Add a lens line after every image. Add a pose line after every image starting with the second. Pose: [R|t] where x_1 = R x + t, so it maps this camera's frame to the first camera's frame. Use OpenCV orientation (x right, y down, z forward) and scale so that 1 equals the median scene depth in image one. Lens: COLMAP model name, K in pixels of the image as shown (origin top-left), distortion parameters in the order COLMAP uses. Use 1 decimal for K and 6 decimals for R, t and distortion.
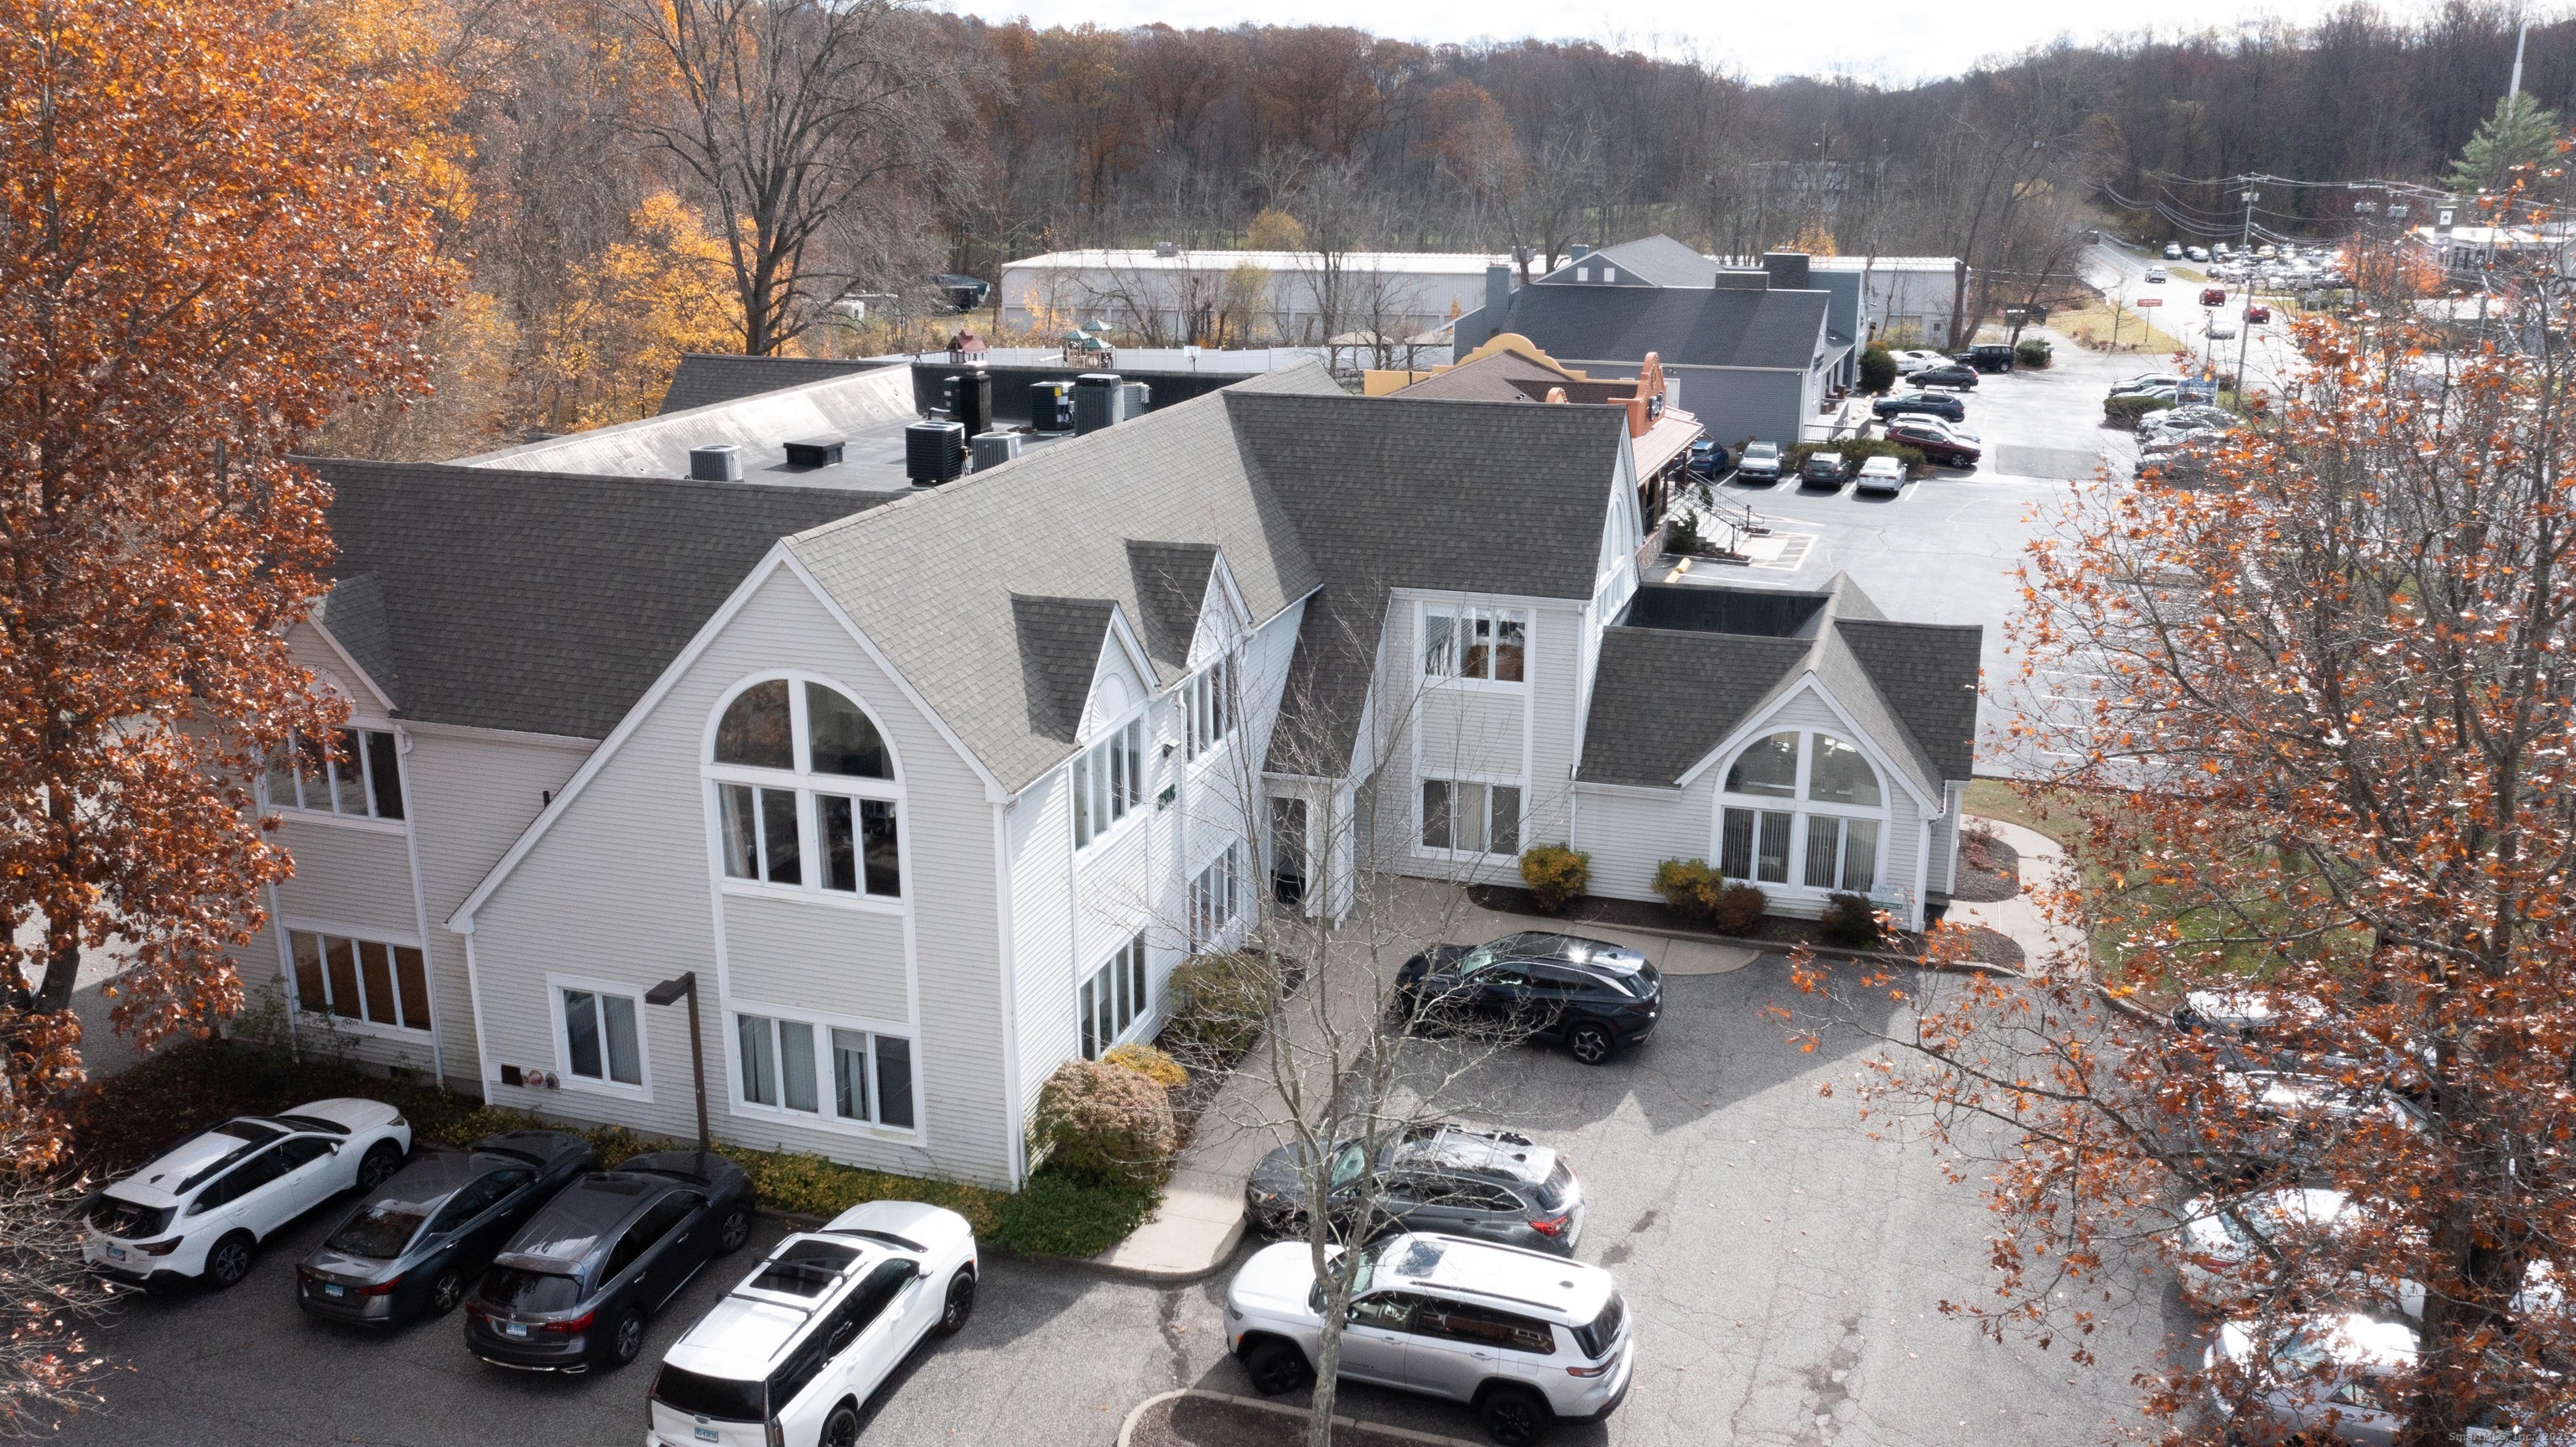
lens RADIAL K [[2047.4, 0, 1288.0], [0, 2047.4, 723.5], [0, 0, 1]] dist [-0.005023, 0.009294]
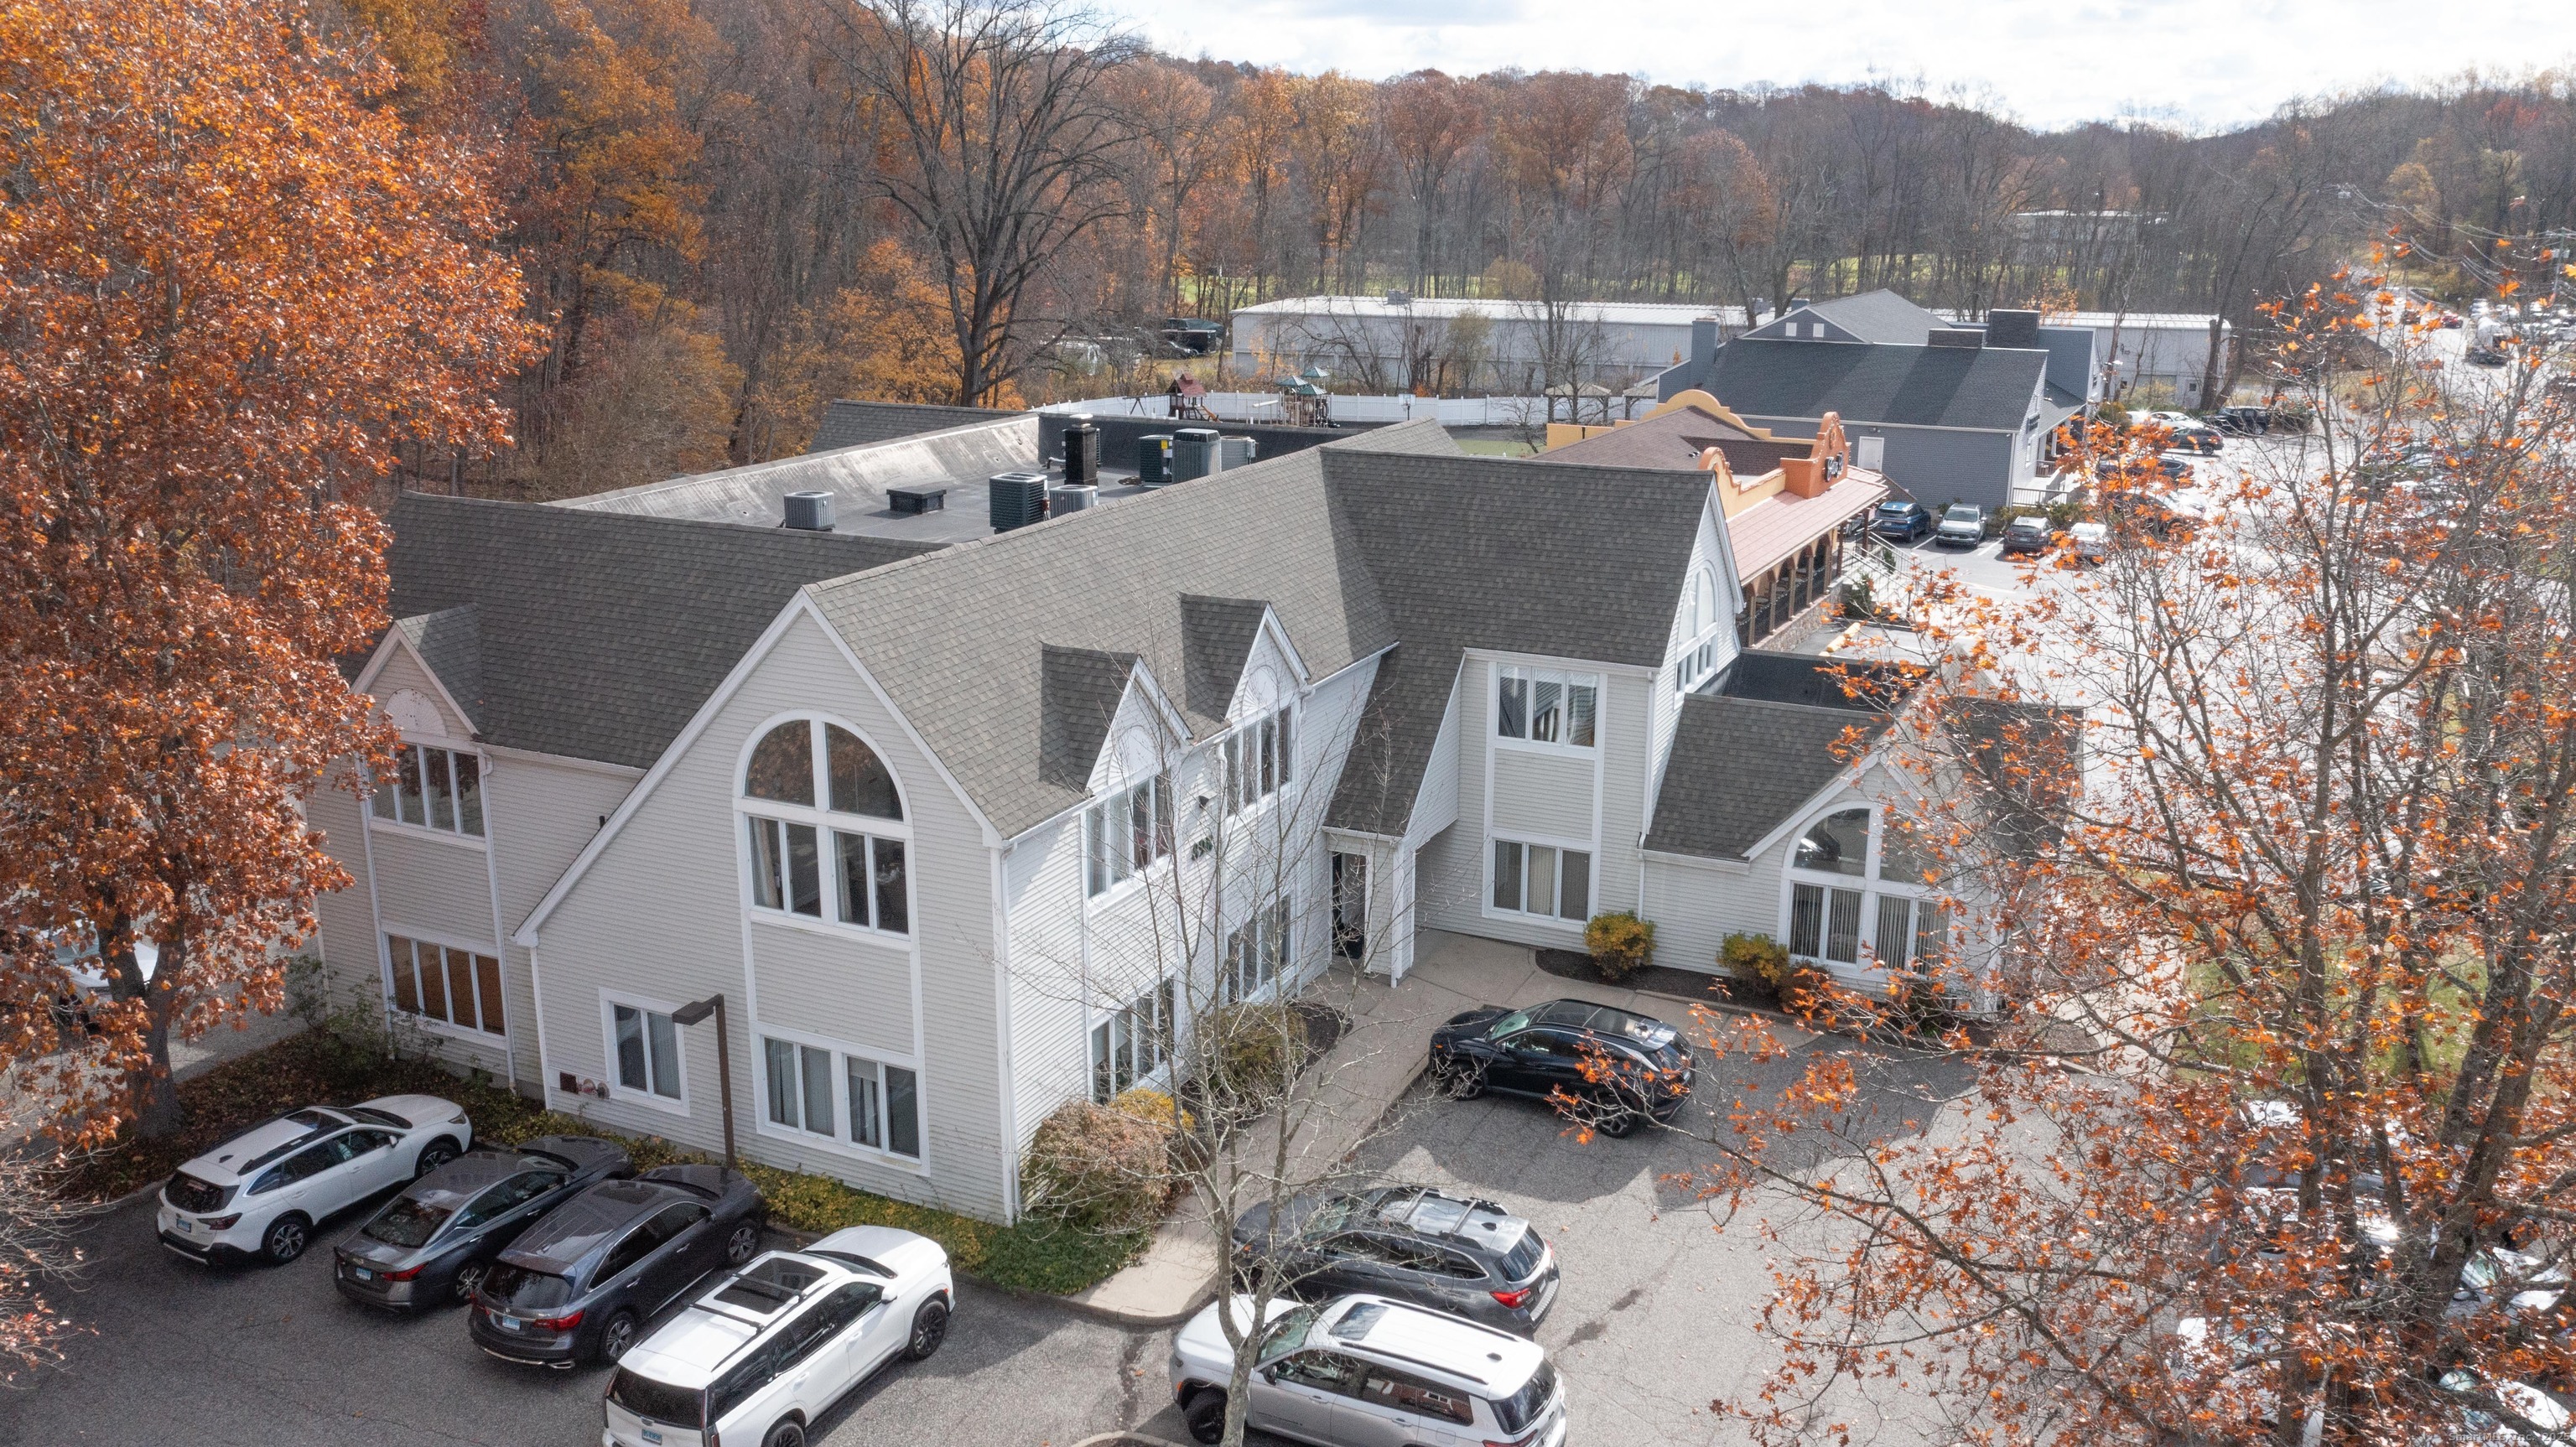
lens RADIAL K [[2055.3, 0, 1288.0], [0, 2055.3, 723.5], [0, 0, 1]] dist [-0.008374, 0.008997]
pose [[0.991032, 0.037674, -0.128203, 0.111048], [-0.040308, 0.999025, -0.018008, -0.008928], [0.127400, 0.023014, 0.991584, -0.009096]]
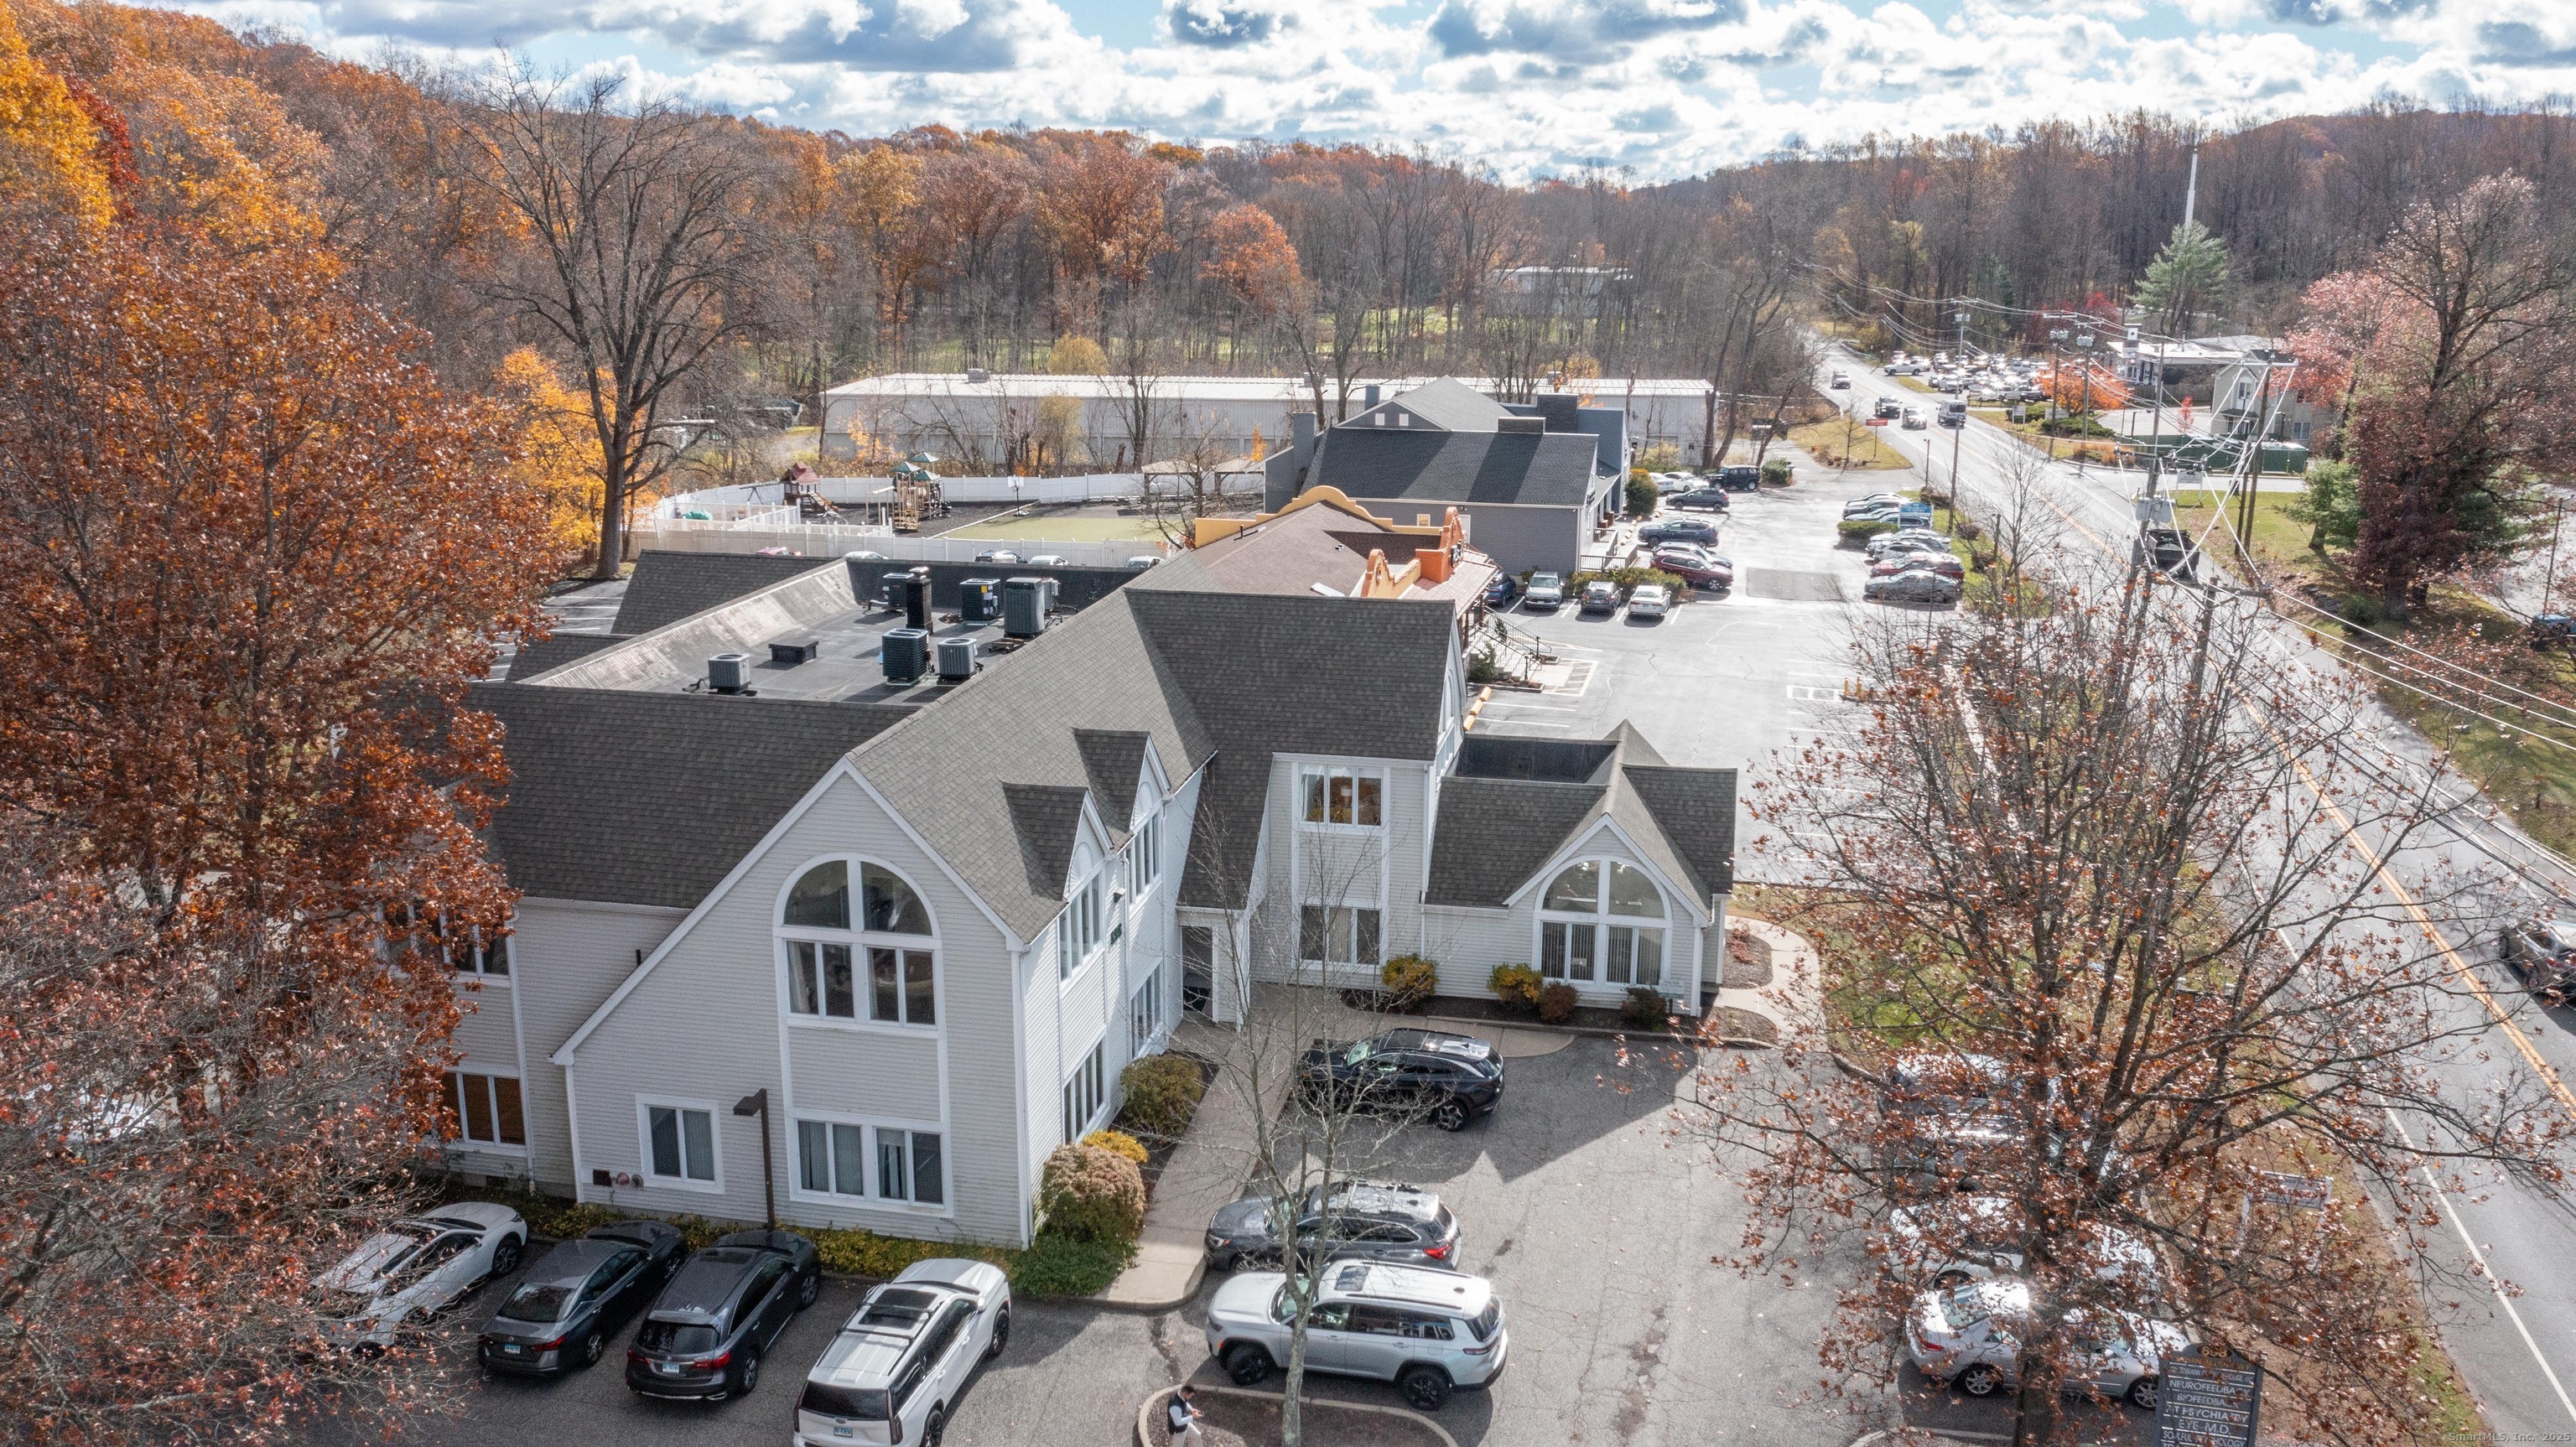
lens RADIAL K [[2055.3, 0, 1288.0], [0, 2055.3, 723.5], [0, 0, 1]] dist [-0.008374, 0.008997]
pose [[0.993847, -0.022752, 0.108397, -0.087841], [0.026834, 0.998979, -0.036354, -0.044734], [-0.107459, 0.039039, 0.993443, -0.278244]]
